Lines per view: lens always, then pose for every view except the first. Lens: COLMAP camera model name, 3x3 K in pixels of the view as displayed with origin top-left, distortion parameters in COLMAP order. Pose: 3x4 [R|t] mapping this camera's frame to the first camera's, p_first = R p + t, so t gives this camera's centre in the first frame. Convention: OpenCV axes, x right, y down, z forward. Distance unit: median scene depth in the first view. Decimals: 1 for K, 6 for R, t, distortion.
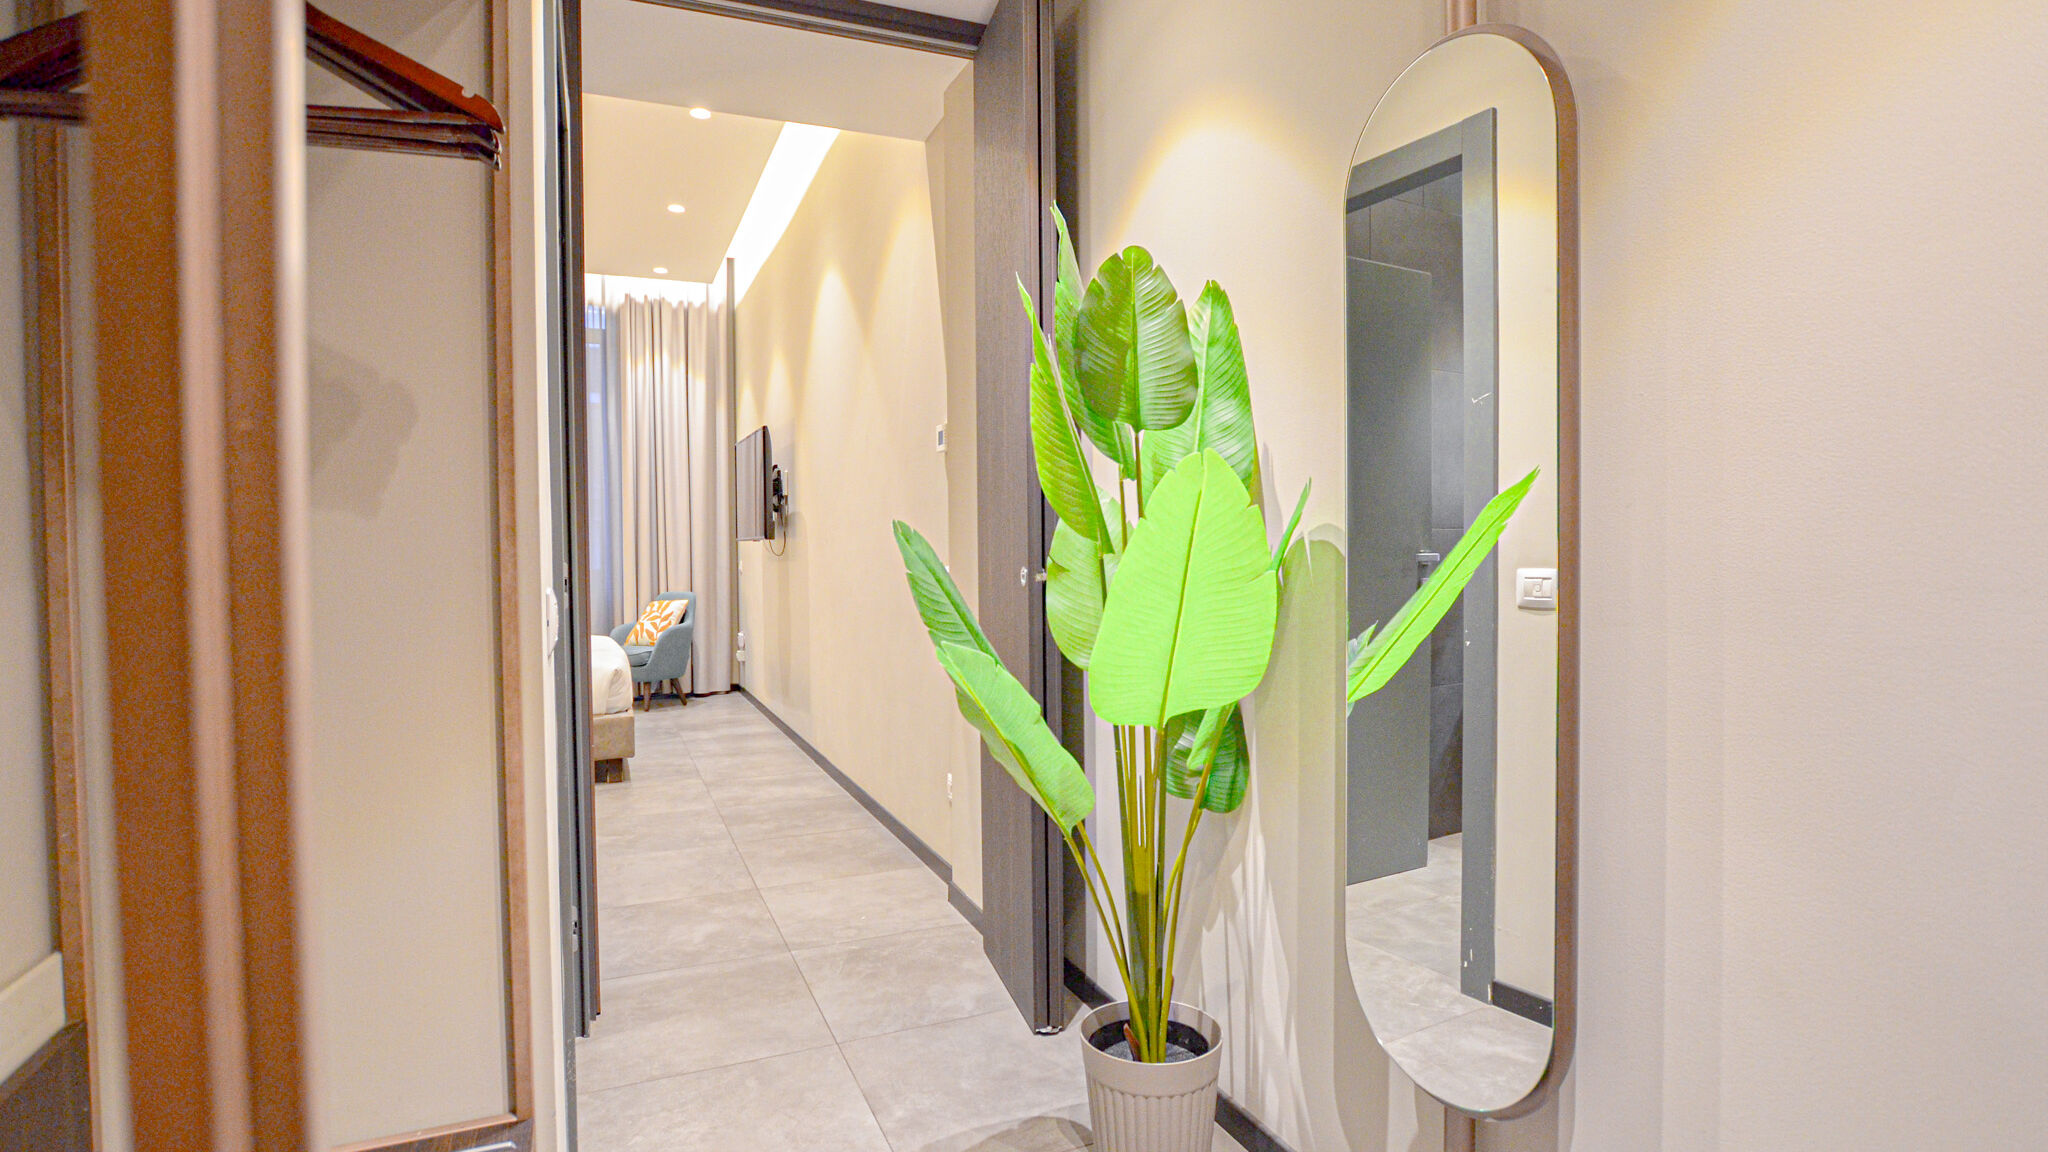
lens RADIAL K [[1021.7, 0, 998.1], [0, 1021.7, 575.6], [0, 0, 1]] dist [0.000045, 0.000260]
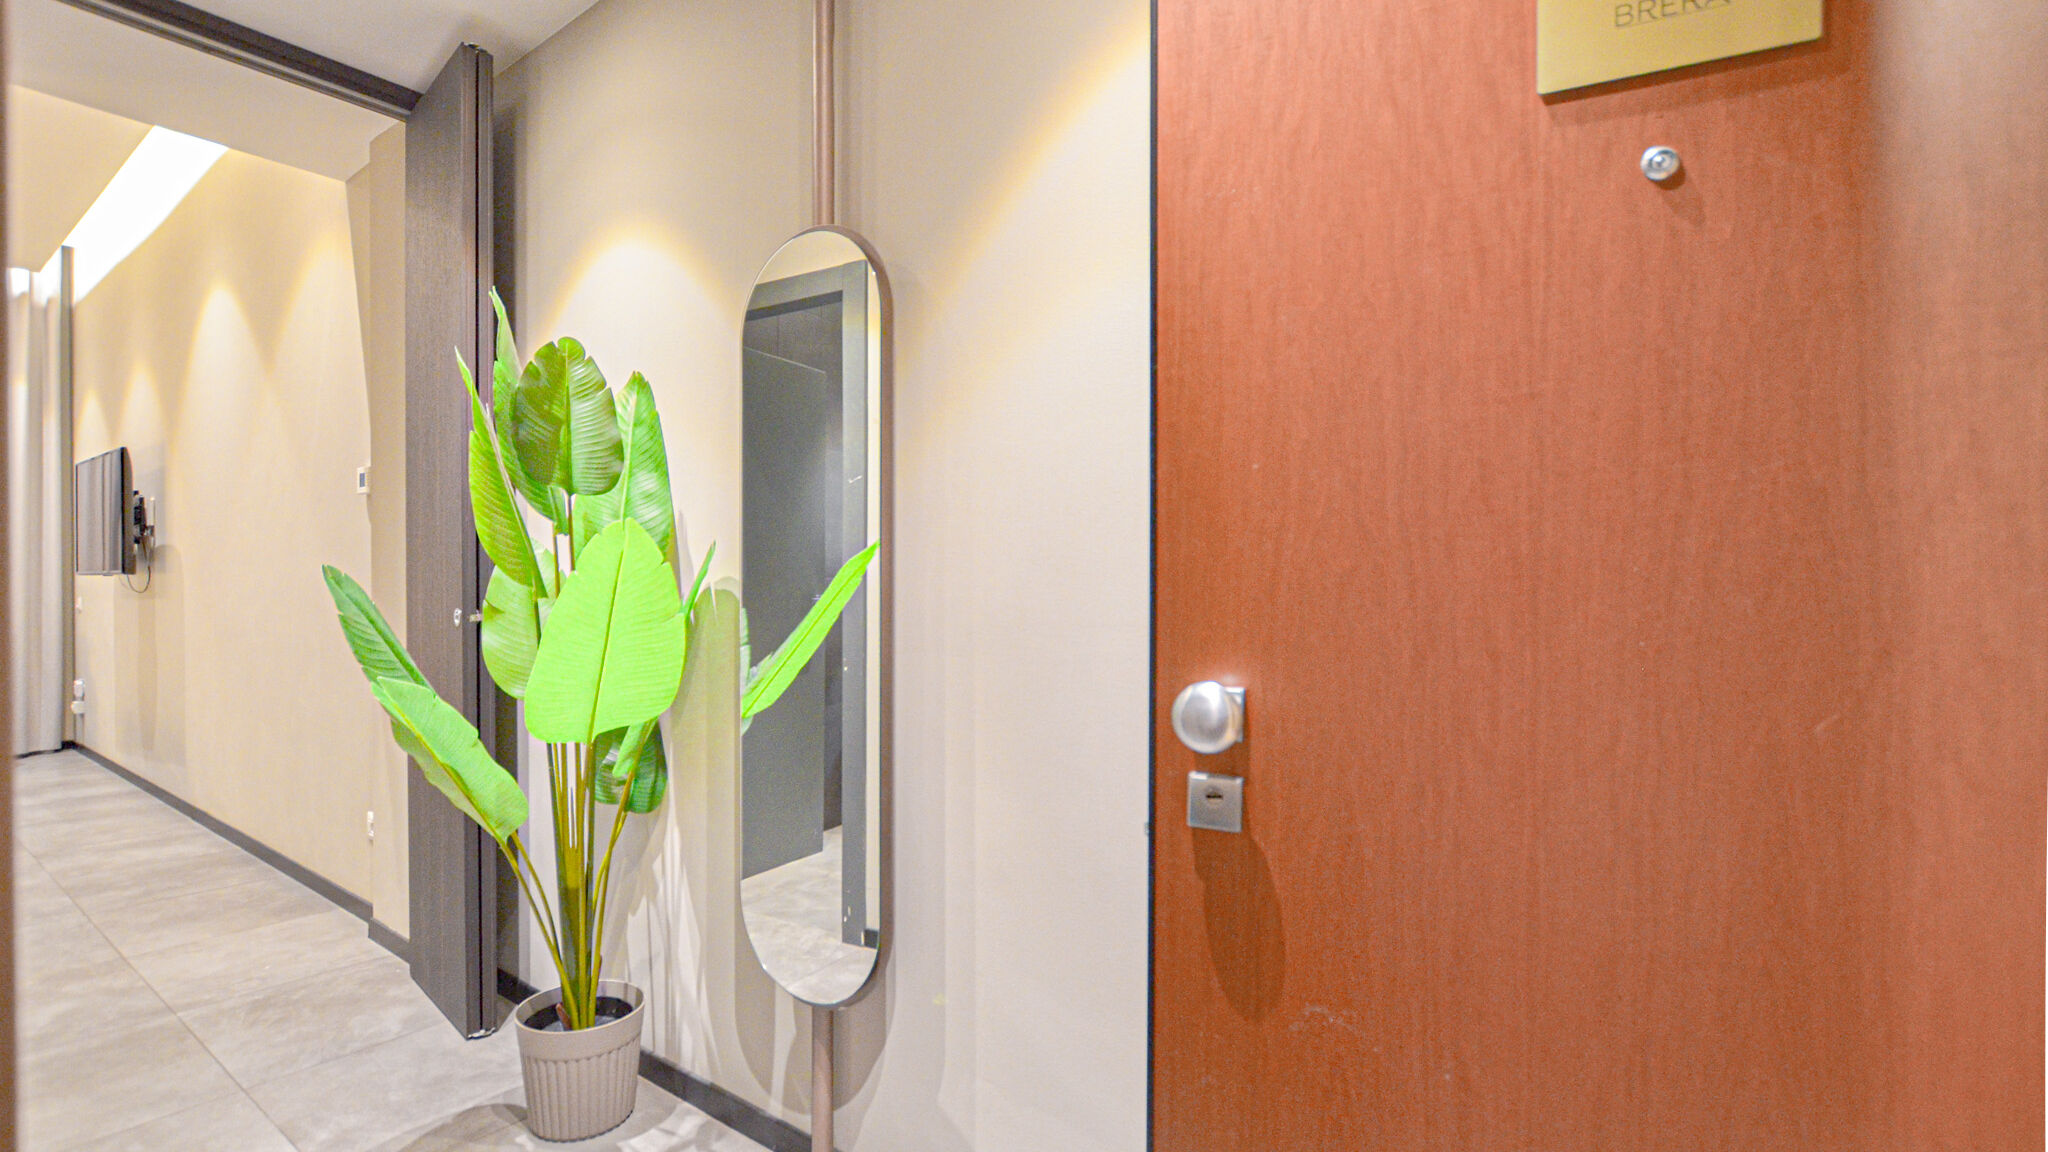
lens RADIAL K [[896.1, 0, 962.3], [0, 896.1, 607.9], [0, 0, 1]] dist [-0.022946, 0.004271]
pose [[0.852551, 0.005420, 0.522616, -0.010482], [-0.001231, 0.999964, -0.008363, -0.001465], [-0.522643, 0.006487, 0.852527, -0.079289]]
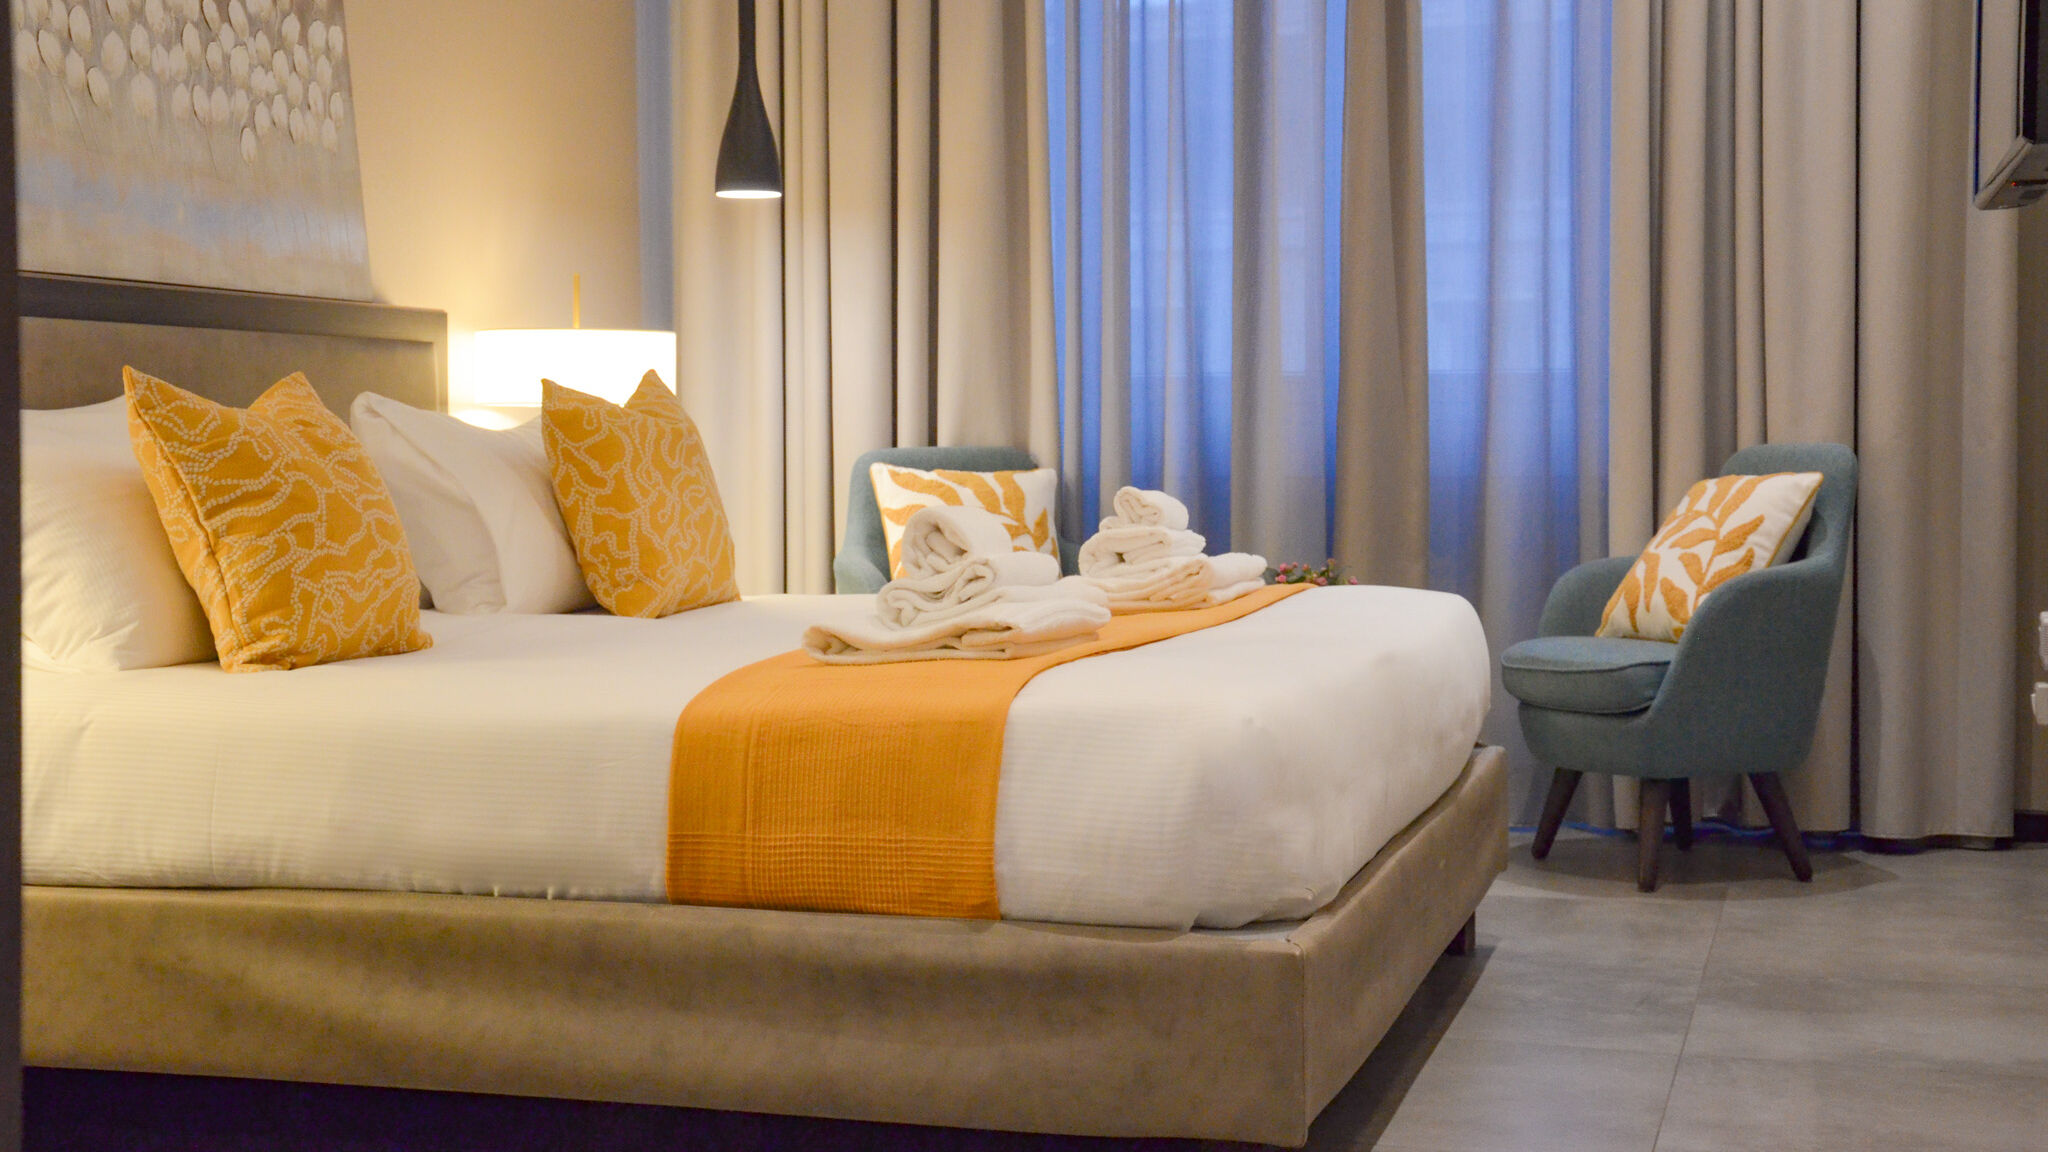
lens RADIAL K [[2701.2, 0, 1033.1], [0, 2701.2, 489.0], [0, 0, 1]] dist [0.005736, 0.737453]
pose [[0.783022, 0.021065, -0.621637, -0.094129], [-0.014134, 0.999771, 0.016075, 0.057723], [0.621833, -0.003801, 0.783141, 1.001994]]
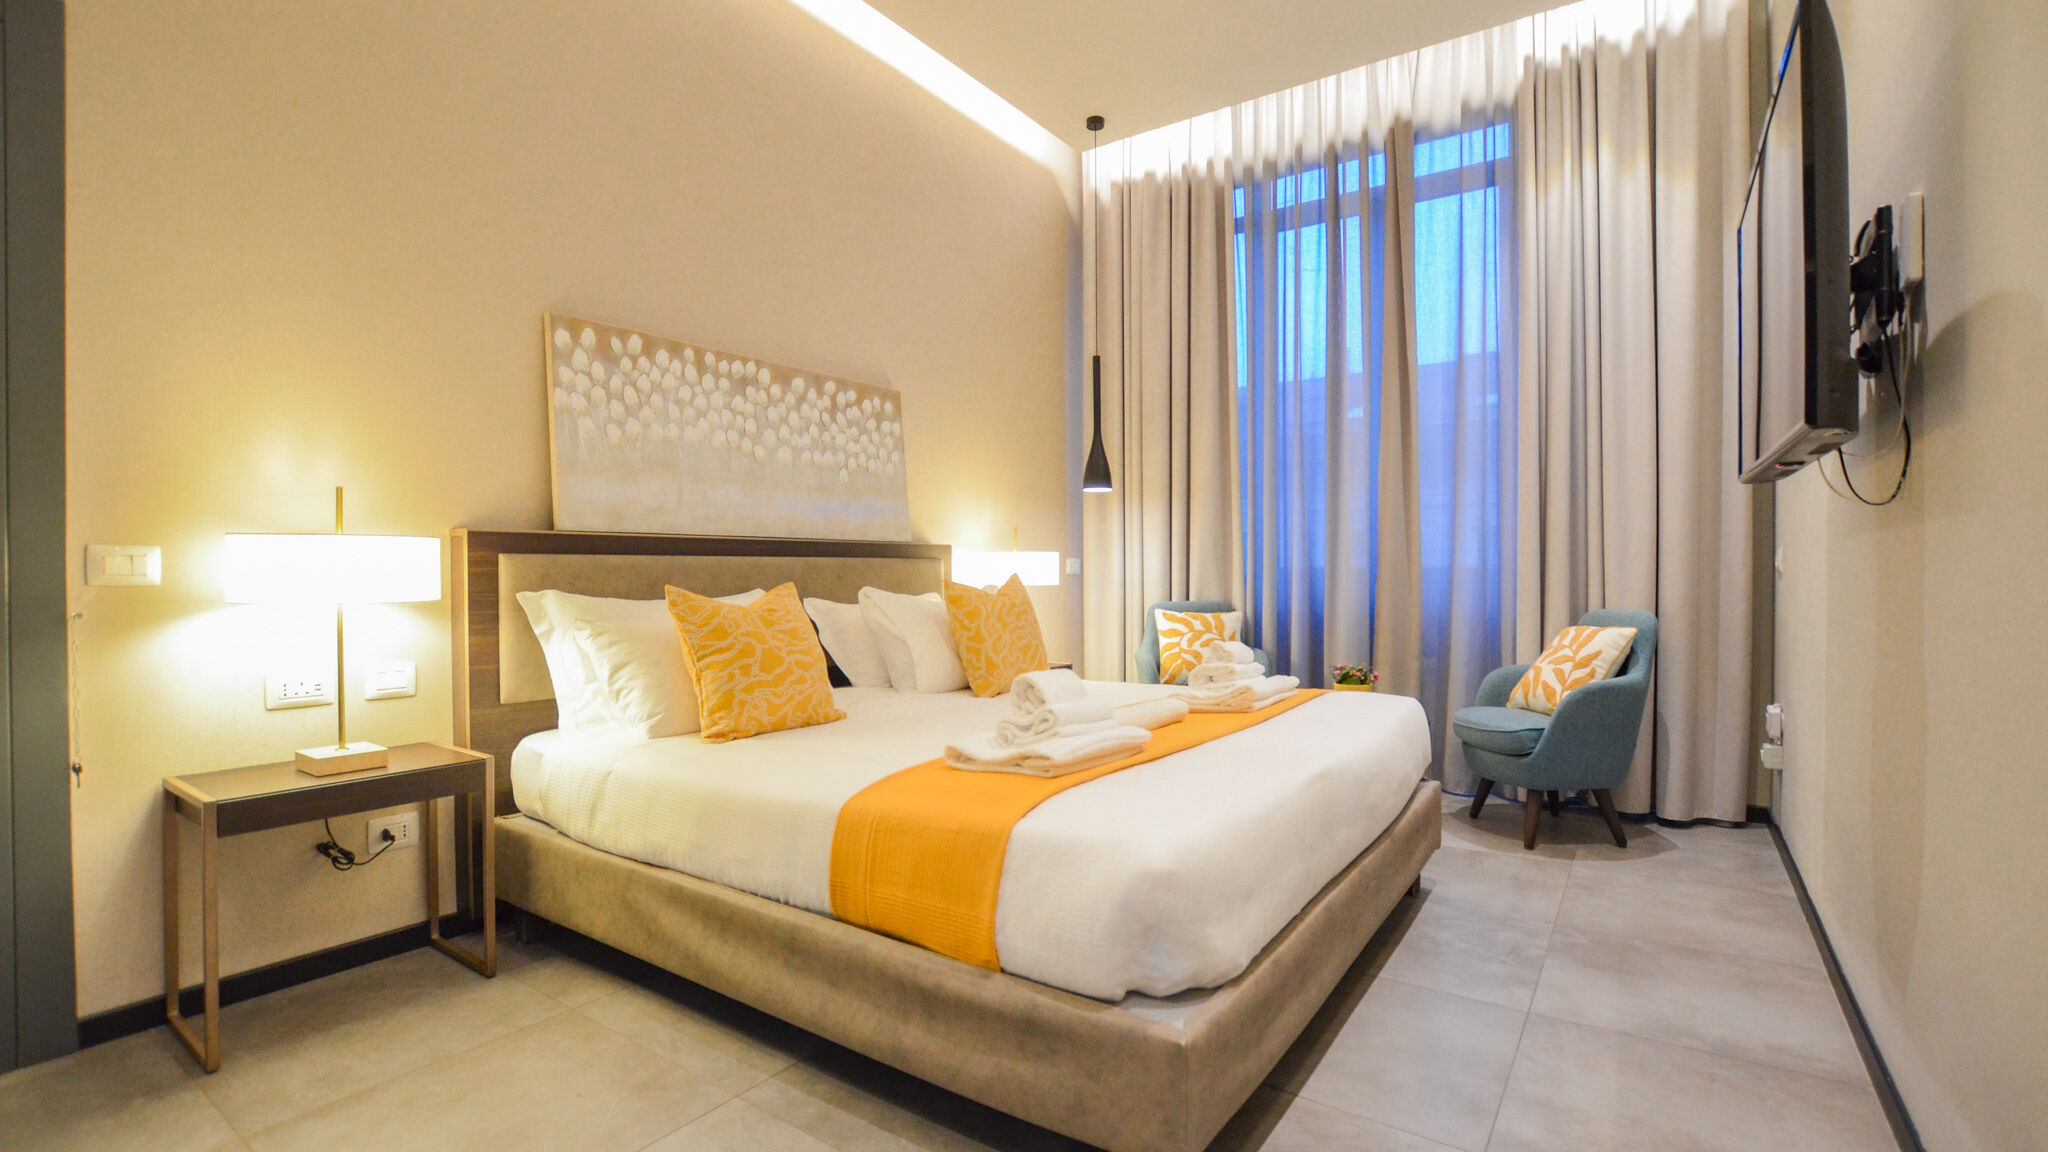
lens RADIAL K [[899.4, 0, 1043.6], [0, 899.4, 581.6], [0, 0, 1]] dist [-0.028108, 0.001109]
pose [[0.556287, 0.018253, -0.830790, -0.337948], [-0.015481, 0.999813, 0.011601, 0.004211], [0.830846, 0.006408, 0.556465, 1.609600]]
